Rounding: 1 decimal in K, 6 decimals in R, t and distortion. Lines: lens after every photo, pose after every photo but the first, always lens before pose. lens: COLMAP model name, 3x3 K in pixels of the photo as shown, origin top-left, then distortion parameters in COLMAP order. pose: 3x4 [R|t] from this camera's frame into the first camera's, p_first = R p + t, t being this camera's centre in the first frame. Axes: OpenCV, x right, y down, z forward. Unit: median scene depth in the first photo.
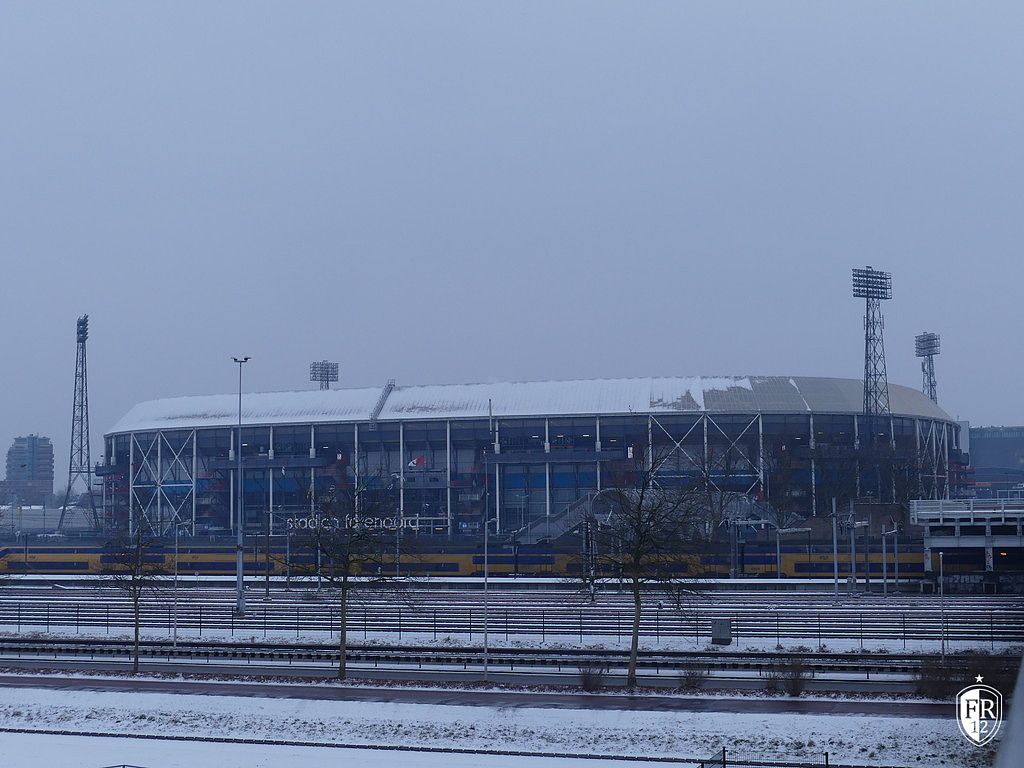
lens RADIAL K [[1589.6, 0, 527.7], [0, 1589.6, 407.2], [0, 0, 1]] dist [-0.013598, -0.040822]
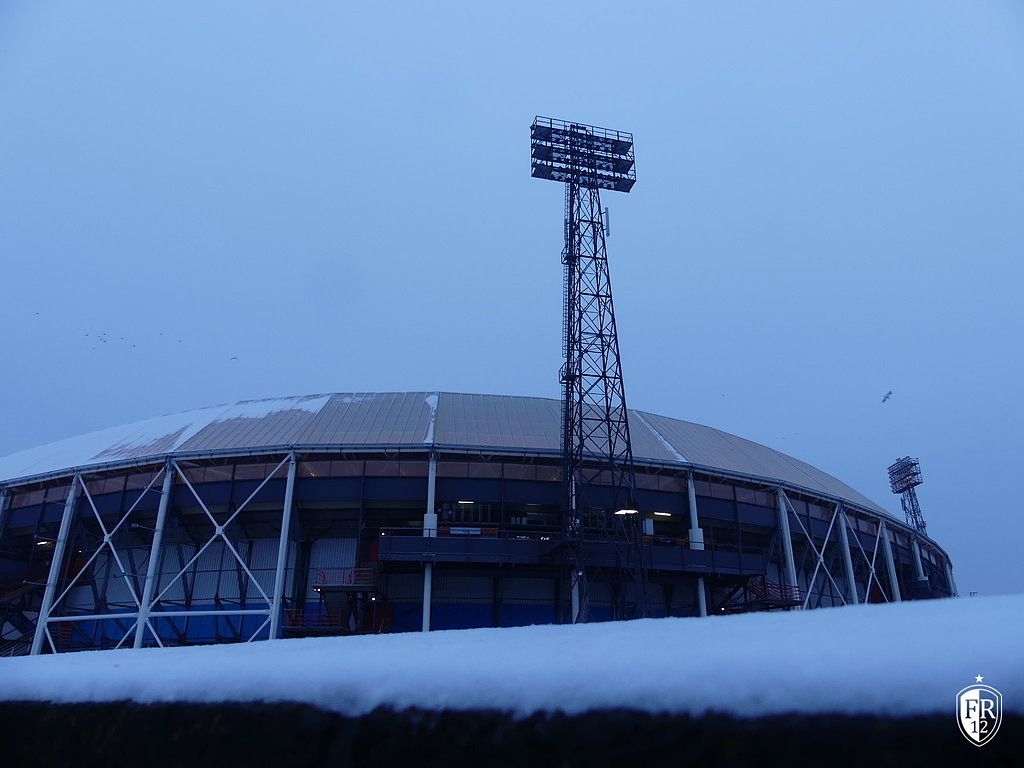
lens RADIAL K [[781.6, 0, 512.0], [0, 781.6, 384.0], [0, 0, 1]] dist [-0.004994, 0.002555]
pose [[0.953696, -0.104723, -0.281952, 0.241066], [0.010151, 0.948101, -0.317808, 0.047526], [0.300601, 0.300230, 0.905263, 0.784125]]
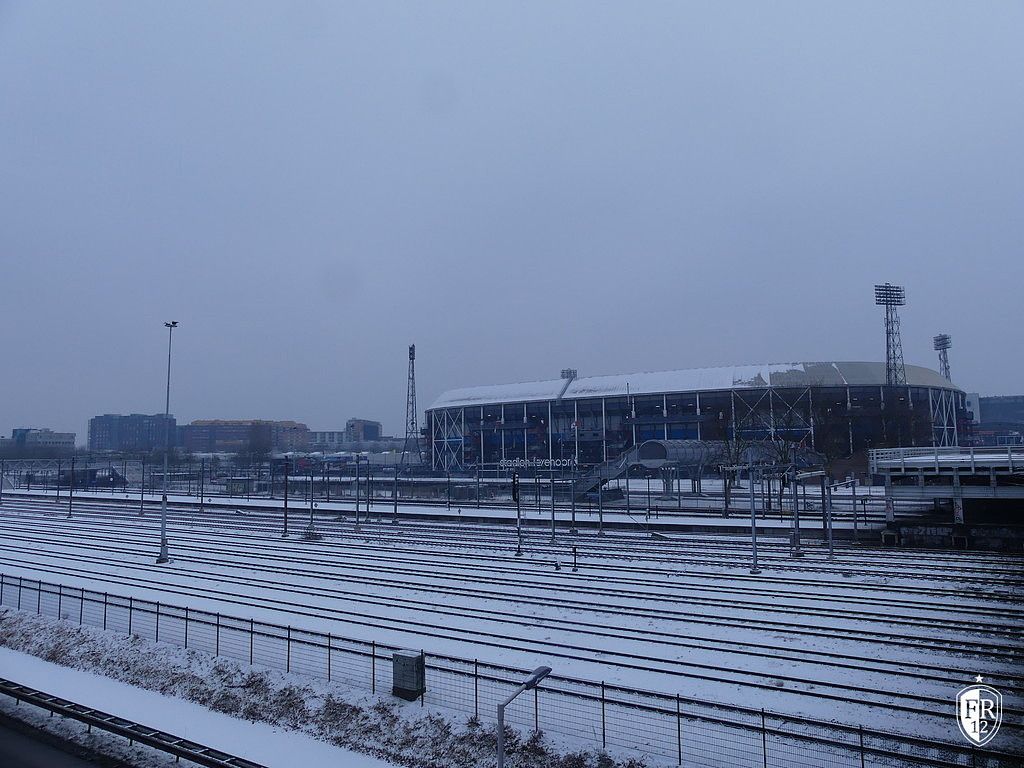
lens RADIAL K [[781.6, 0, 512.0], [0, 781.6, 384.0], [0, 0, 1]] dist [-0.004994, 0.002555]
pose [[0.961798, -0.030941, -0.272006, 0.072946], [0.025402, 0.999392, -0.023863, 0.010842], [0.272579, 0.016042, 0.962000, 0.213030]]
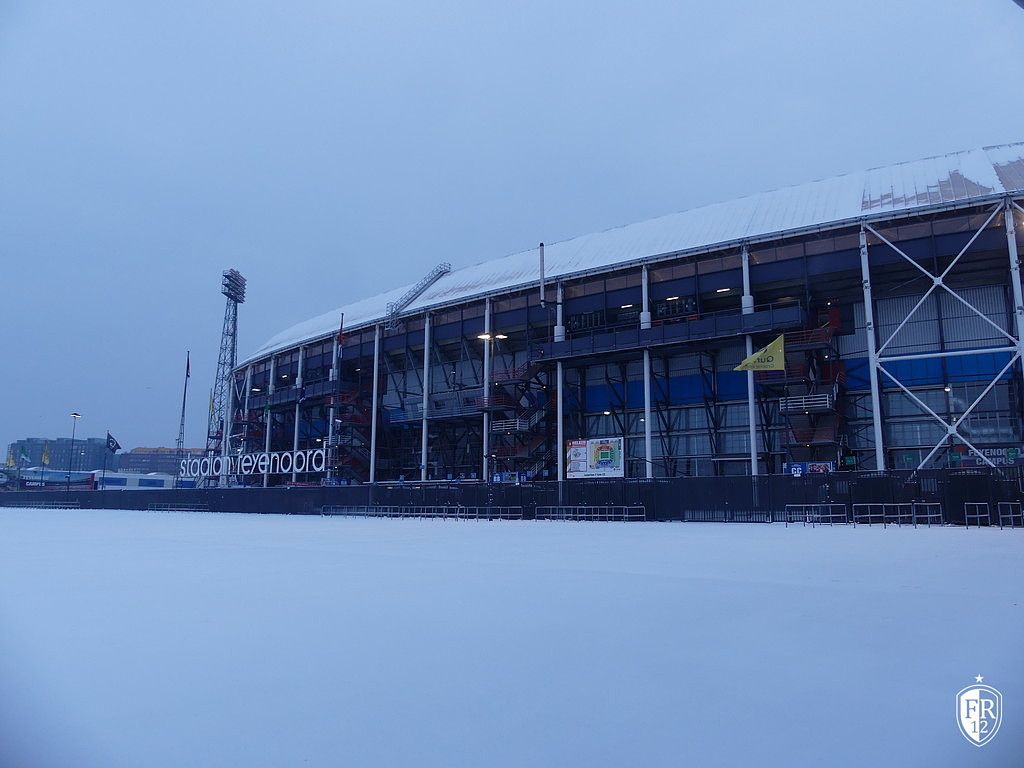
lens RADIAL K [[781.6, 0, 512.0], [0, 781.6, 384.0], [0, 0, 1]] dist [-0.004994, 0.002555]
pose [[0.924475, -0.045813, -0.378480, 0.062734], [0.010284, 0.995389, -0.095367, 0.064903], [0.381104, 0.084272, 0.920684, 0.716991]]
